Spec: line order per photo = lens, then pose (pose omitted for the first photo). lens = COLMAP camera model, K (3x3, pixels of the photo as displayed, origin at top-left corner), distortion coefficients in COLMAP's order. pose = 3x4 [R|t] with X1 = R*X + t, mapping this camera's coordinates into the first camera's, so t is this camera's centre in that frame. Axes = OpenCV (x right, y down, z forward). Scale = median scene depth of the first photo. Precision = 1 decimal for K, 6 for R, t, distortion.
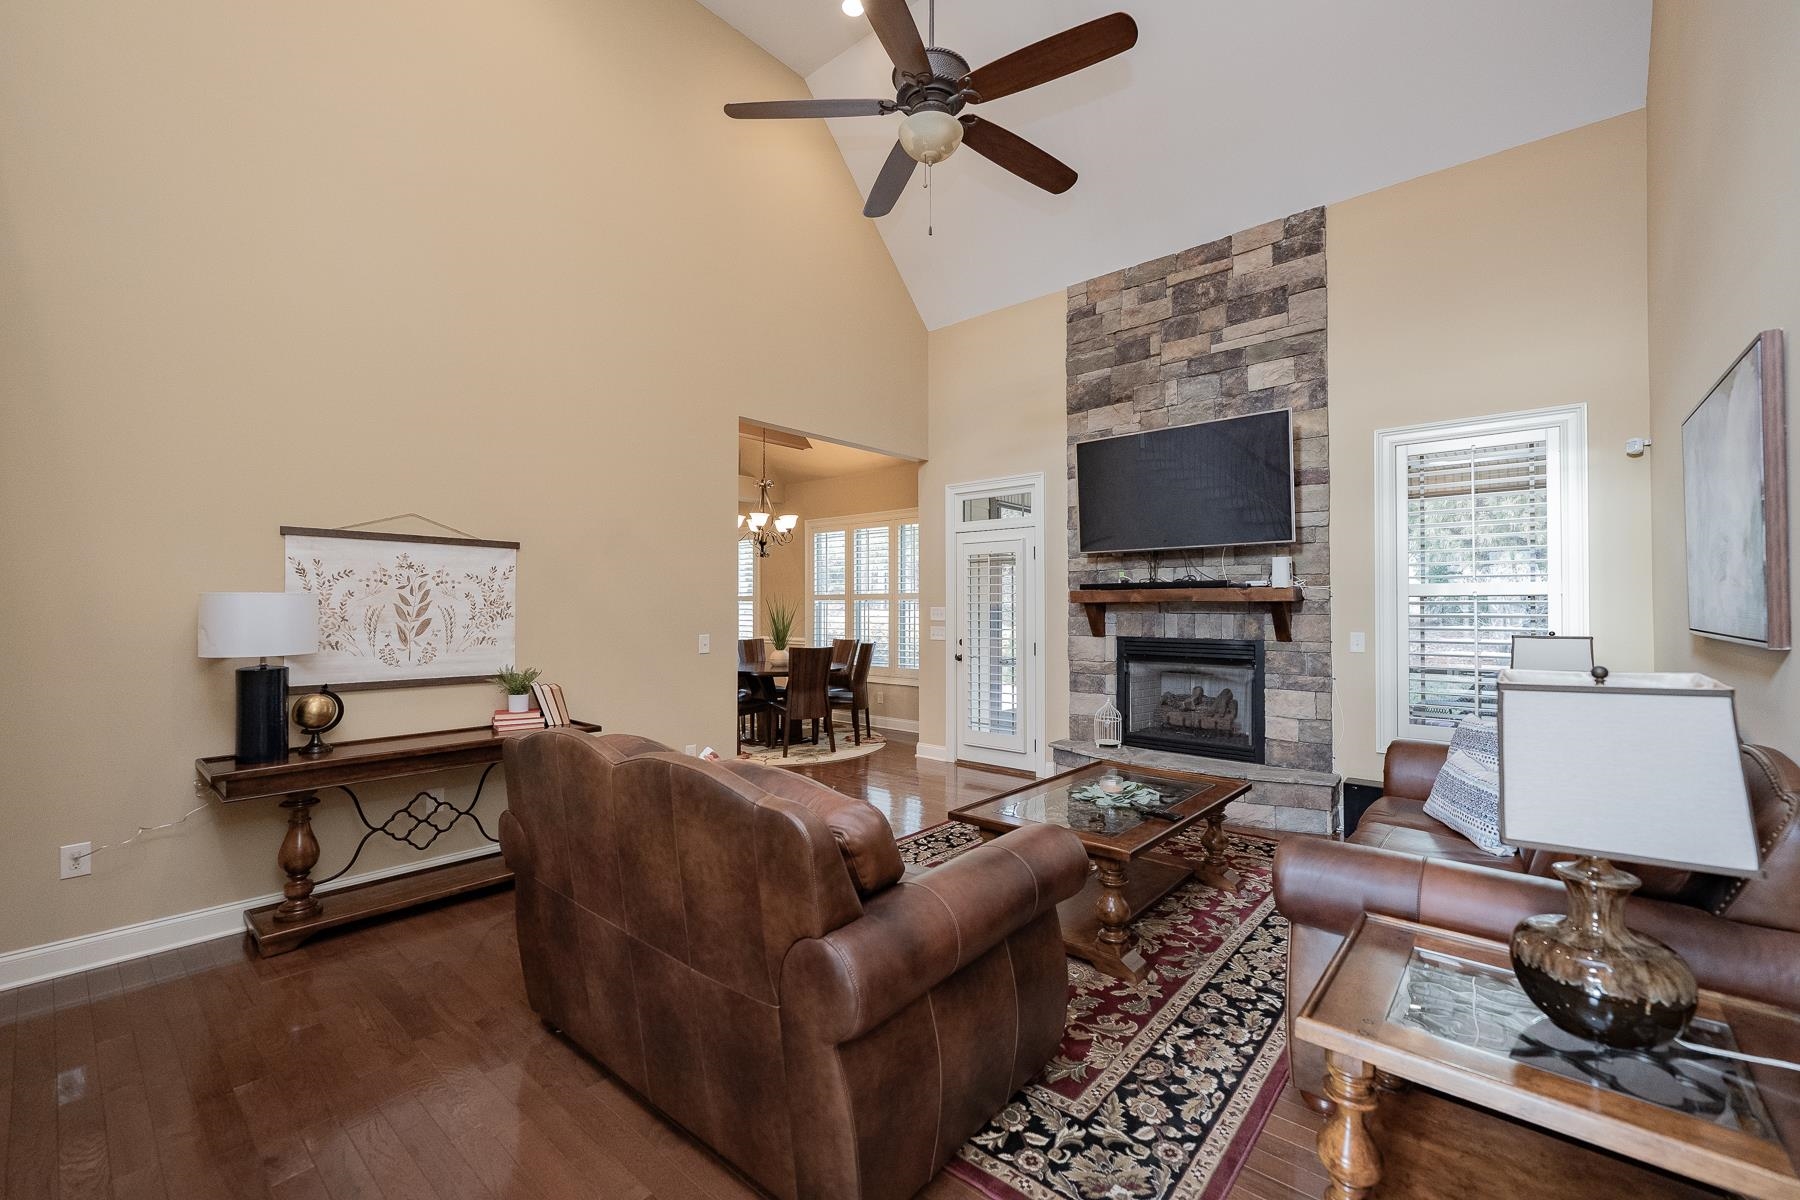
lens RADIAL K [[736.3, 0, 898.3], [0, 736.3, 598.5], [0, 0, 1]] dist [-0.000858, -0.000042]
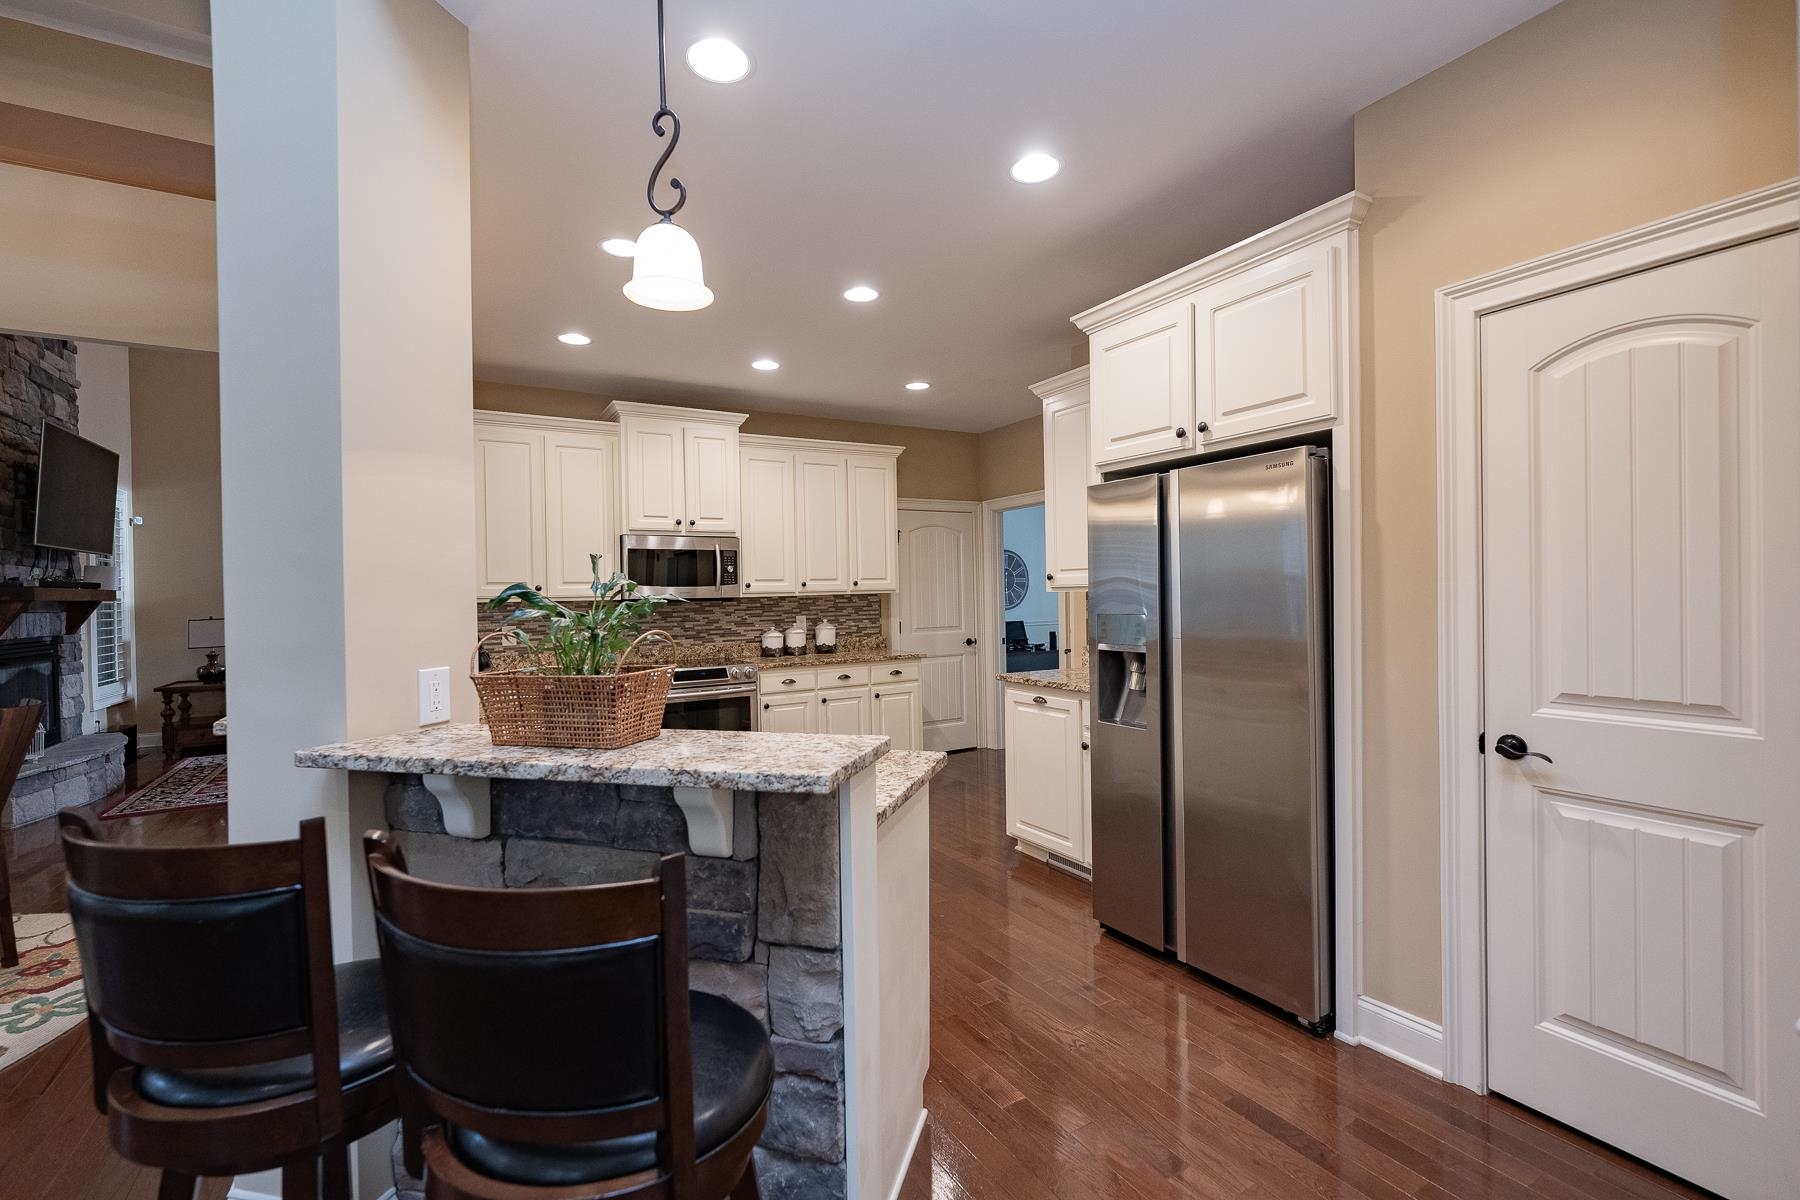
lens RADIAL K [[781.0, 0, 897.1], [0, 781.0, 599.7], [0, 0, 1]] dist [0.001016, -0.000014]
pose [[-0.948406, 0.015035, 0.316701, -1.124393], [0.013847, 0.999886, -0.006003, 0.026571], [-0.316756, -0.001308, -0.948506, 1.719696]]
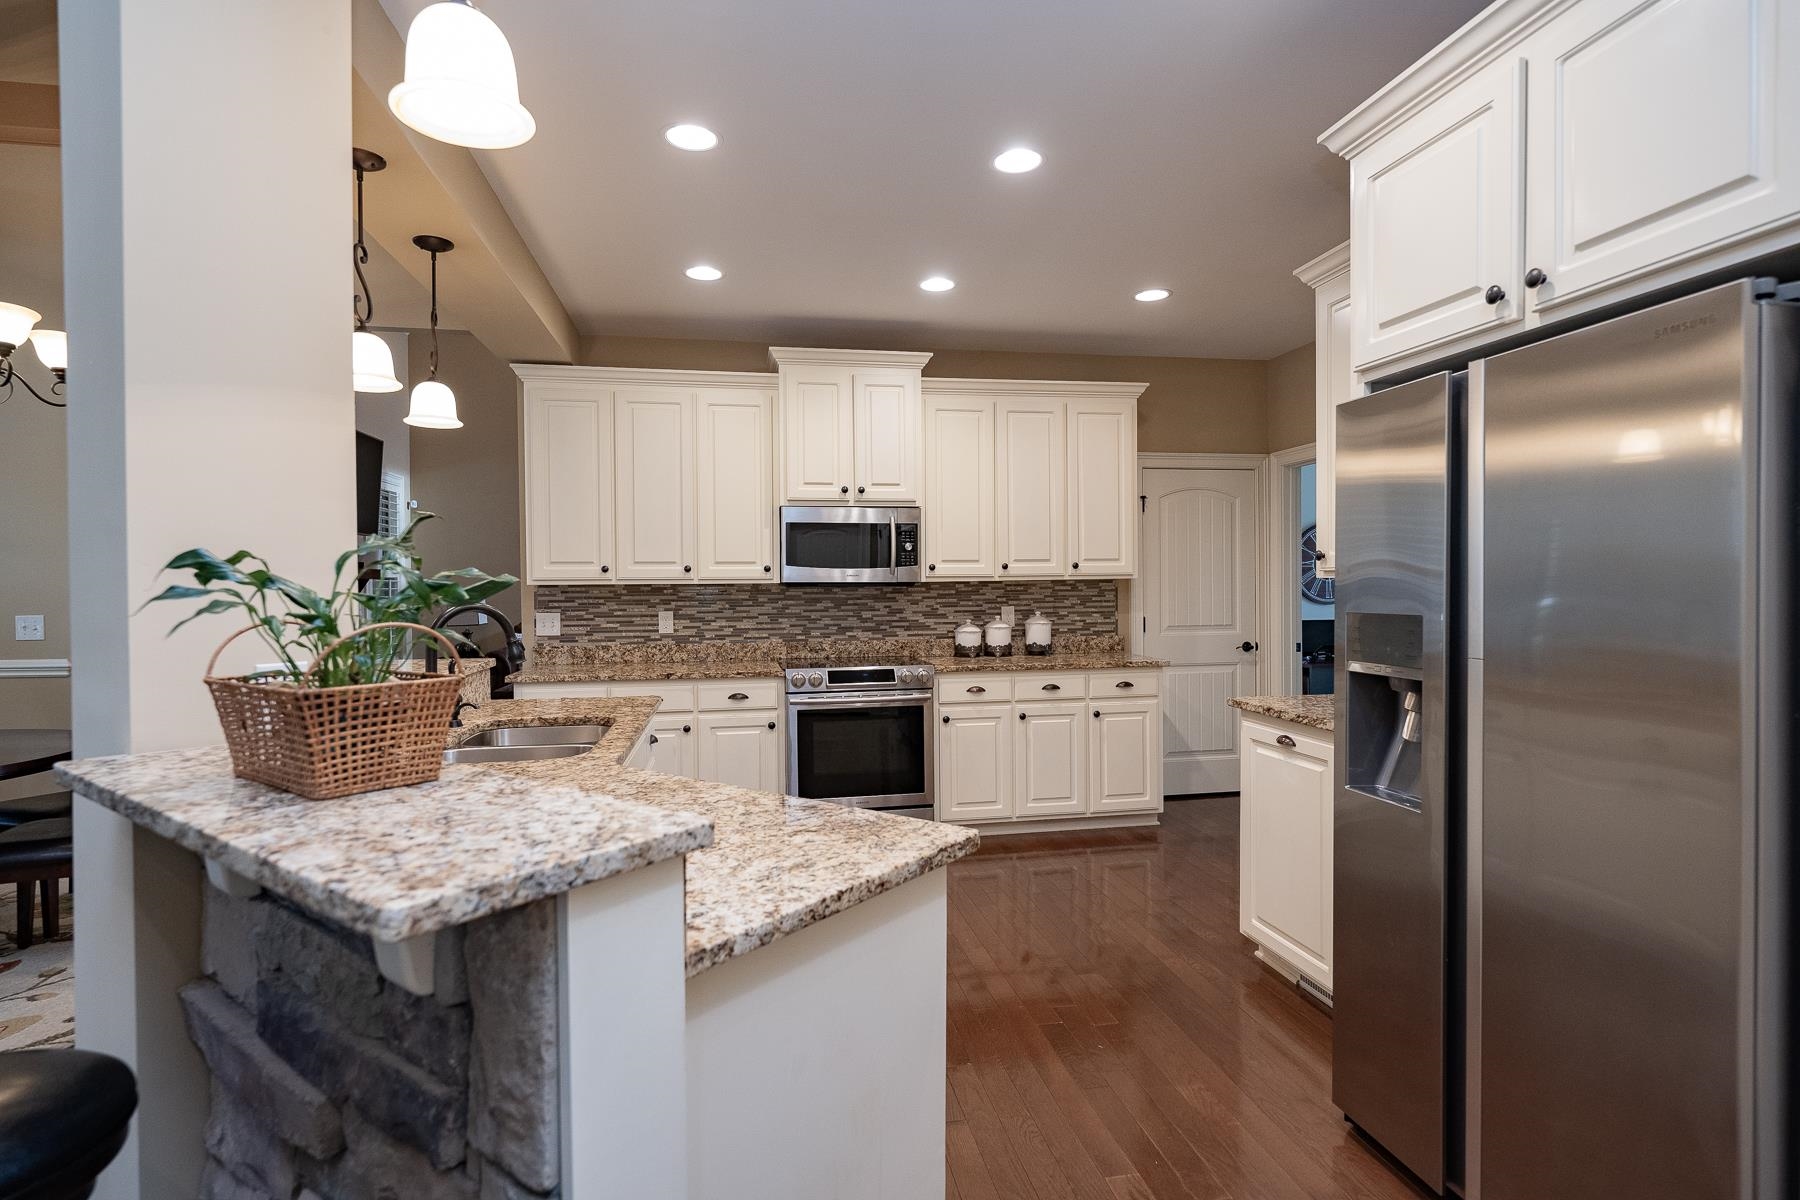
lens RADIAL K [[895.1, 0, 898.2], [0, 895.1, 597.6], [0, 0, 1]] dist [0.001224, -0.000331]
pose [[-0.778528, -0.003382, 0.627601, -1.181625], [-0.001992, 0.999994, 0.002918, 0.028293], [-0.627607, 0.001021, -0.778530, 1.557866]]
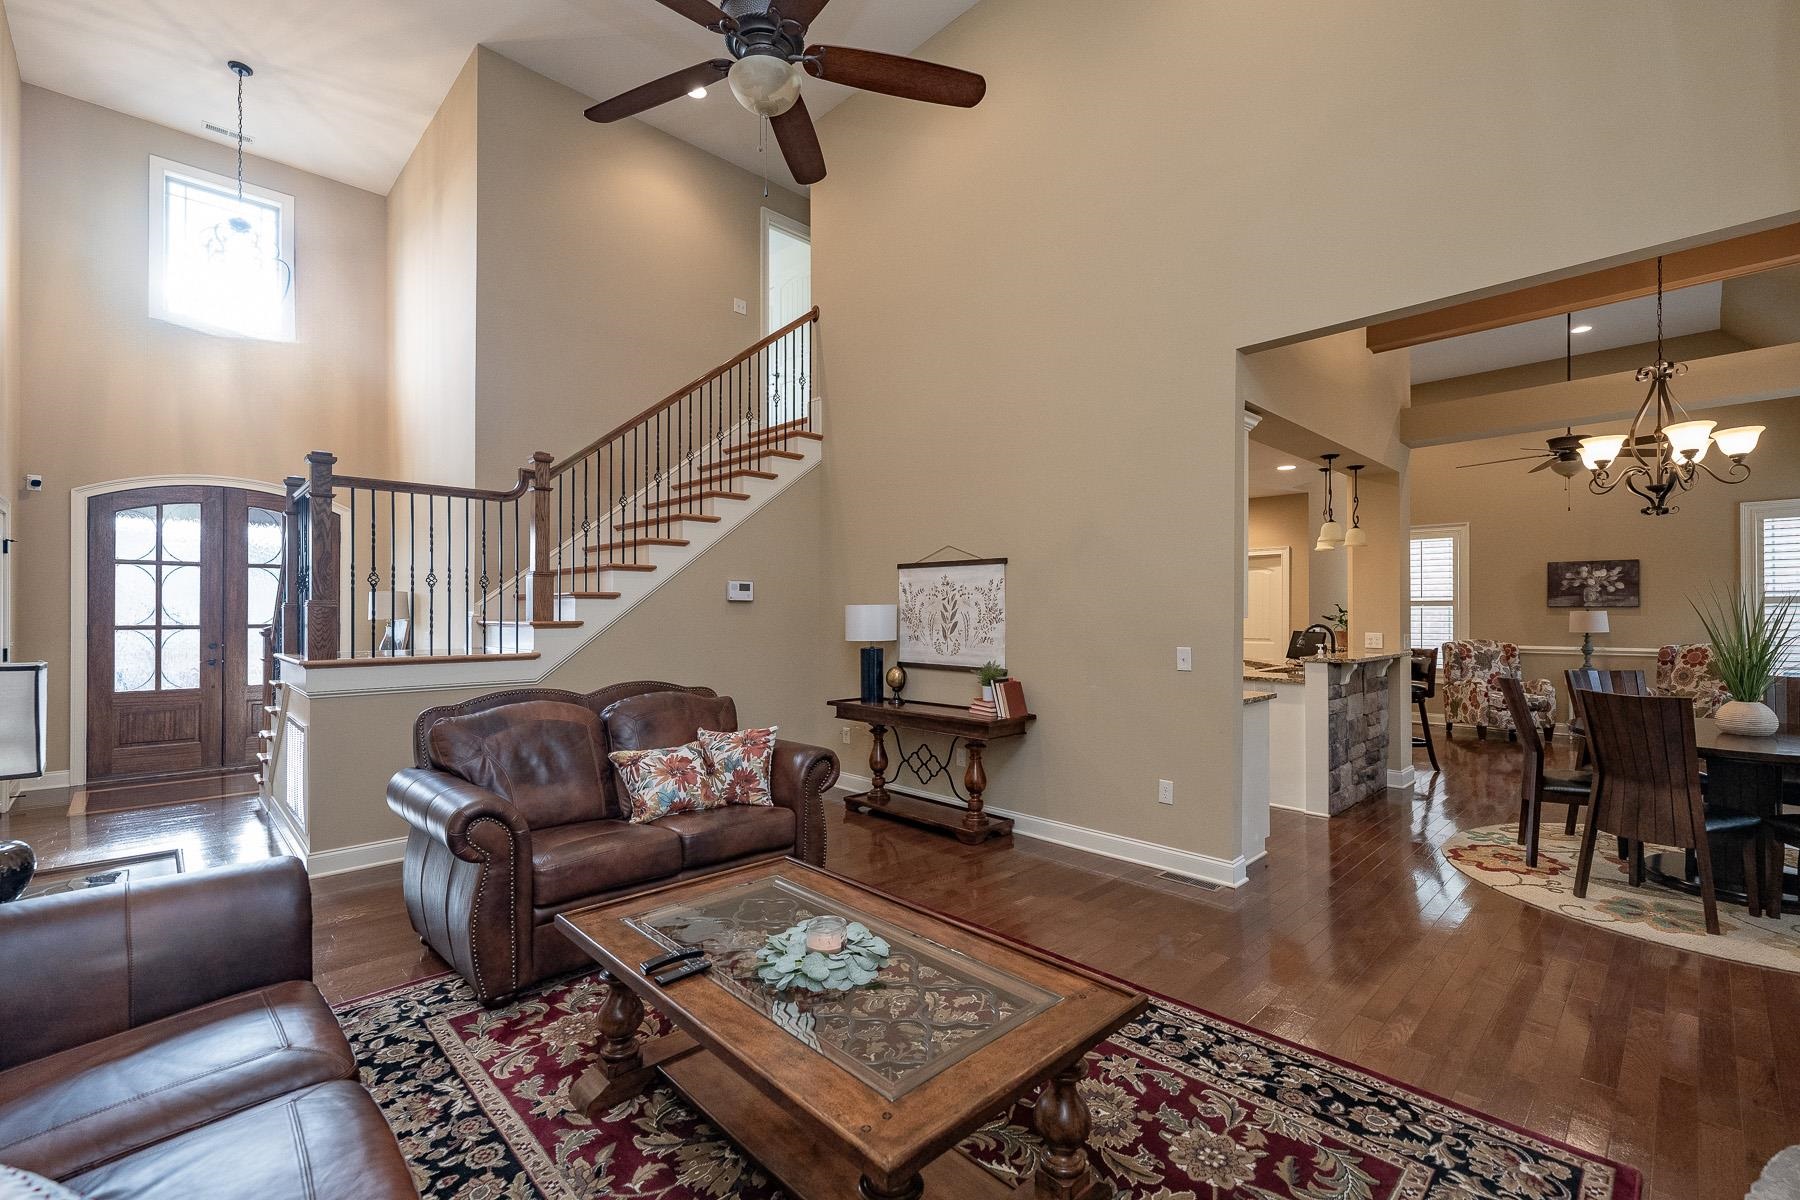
lens RADIAL K [[777.9, 0, 901.9], [0, 777.9, 608.3], [0, 0, 1]] dist [0.000591, 0.000001]
pose [[-0.082117, -0.005839, -0.996606, 0.598933], [0.012818, 0.999894, -0.006914, 0.008726], [0.996540, -0.013342, -0.082034, 0.763100]]
